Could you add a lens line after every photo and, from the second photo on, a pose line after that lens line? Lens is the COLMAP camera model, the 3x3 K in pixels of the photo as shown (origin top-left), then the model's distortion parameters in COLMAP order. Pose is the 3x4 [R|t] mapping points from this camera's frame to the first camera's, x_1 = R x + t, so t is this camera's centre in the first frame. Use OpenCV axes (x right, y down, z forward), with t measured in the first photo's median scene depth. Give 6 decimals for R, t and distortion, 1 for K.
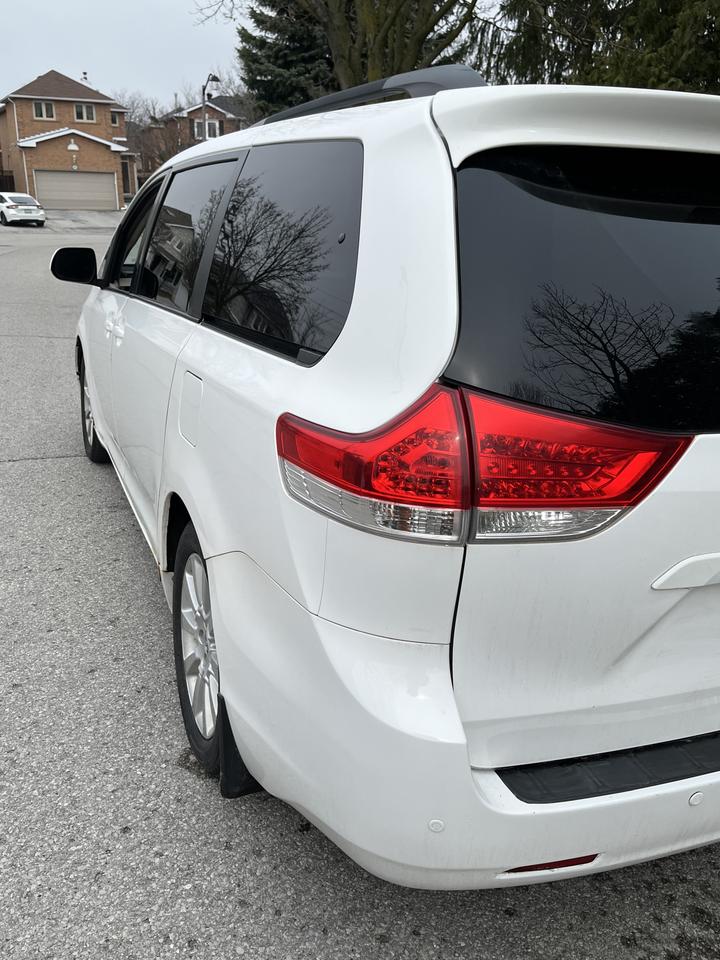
lens RADIAL K [[818.2, 0, 356.0], [0, 818.2, 476.7], [0, 0, 1]] dist [0.058937, -0.072891]
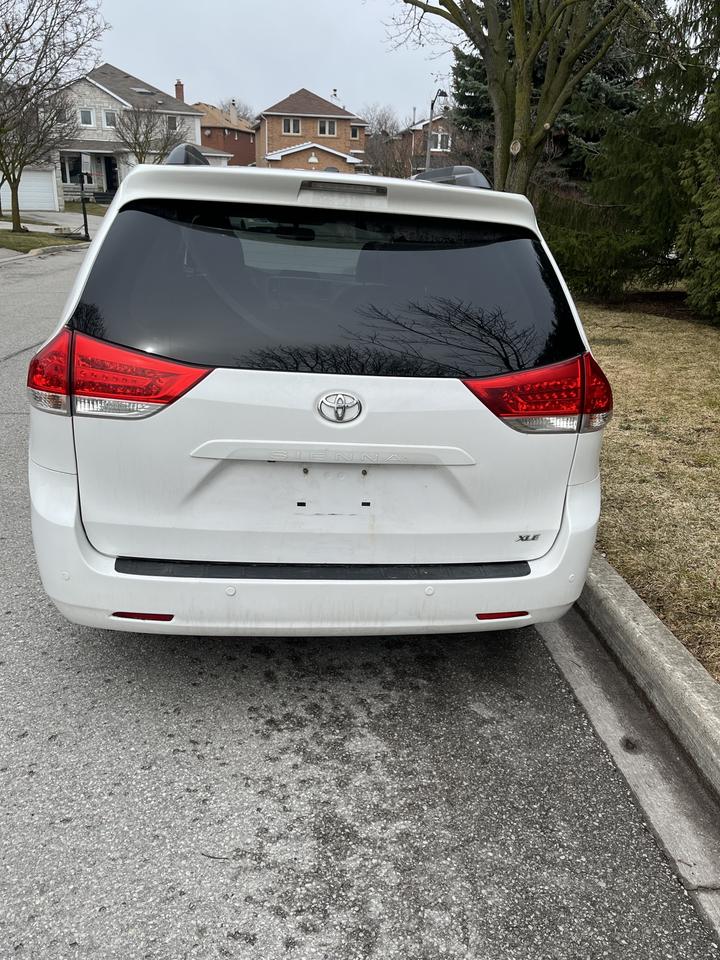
lens RADIAL K [[818.2, 0, 369.9], [0, 818.2, 476.2], [0, 0, 1]] dist [0.058937, -0.072891]
pose [[0.963945, 0.092151, -0.249634, 0.074896], [-0.094528, 0.995519, 0.002479, 0.009044], [0.248744, 0.021208, 0.968337, -0.036994]]
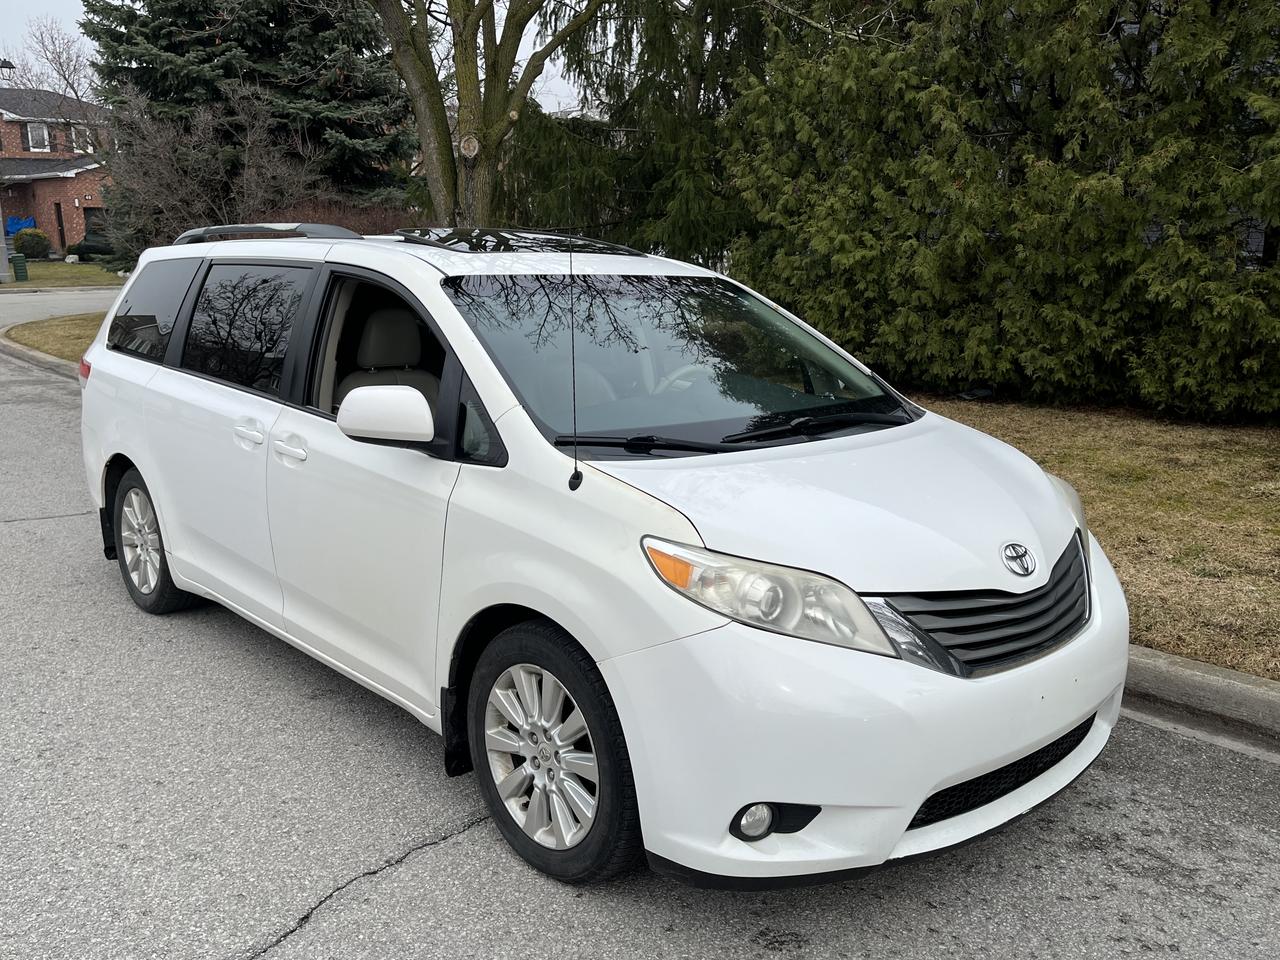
lens RADIAL K [[1090.9, 0, 592.5], [0, 1090.9, 475.7], [0, 0, 1]] dist [0.058937, -0.072891]
pose [[0.933662, -0.107924, 0.341508, -0.115996], [0.140242, 0.987545, -0.071327, -0.040789], [-0.329557, 0.114489, 0.937168, 0.083710]]
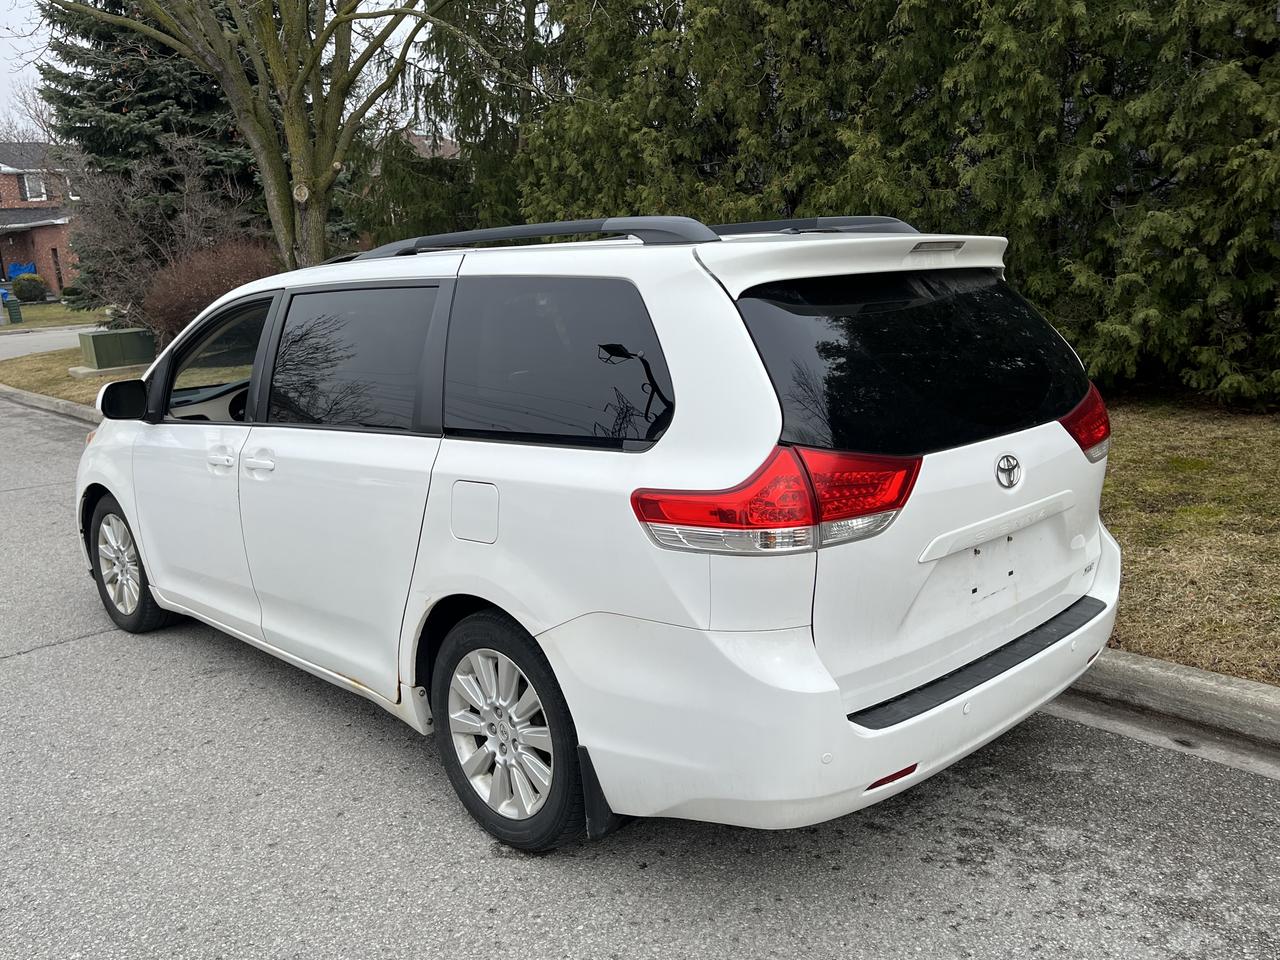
lens RADIAL K [[1090.9, 0, 617.5], [0, 1090.9, 465.8], [0, 0, 1]] dist [0.058937, -0.072891]
pose [[0.929871, -0.152758, 0.334672, -0.049910], [0.193165, 0.976958, -0.090774, 0.002690], [-0.313094, 0.149055, 0.937952, -0.044832]]
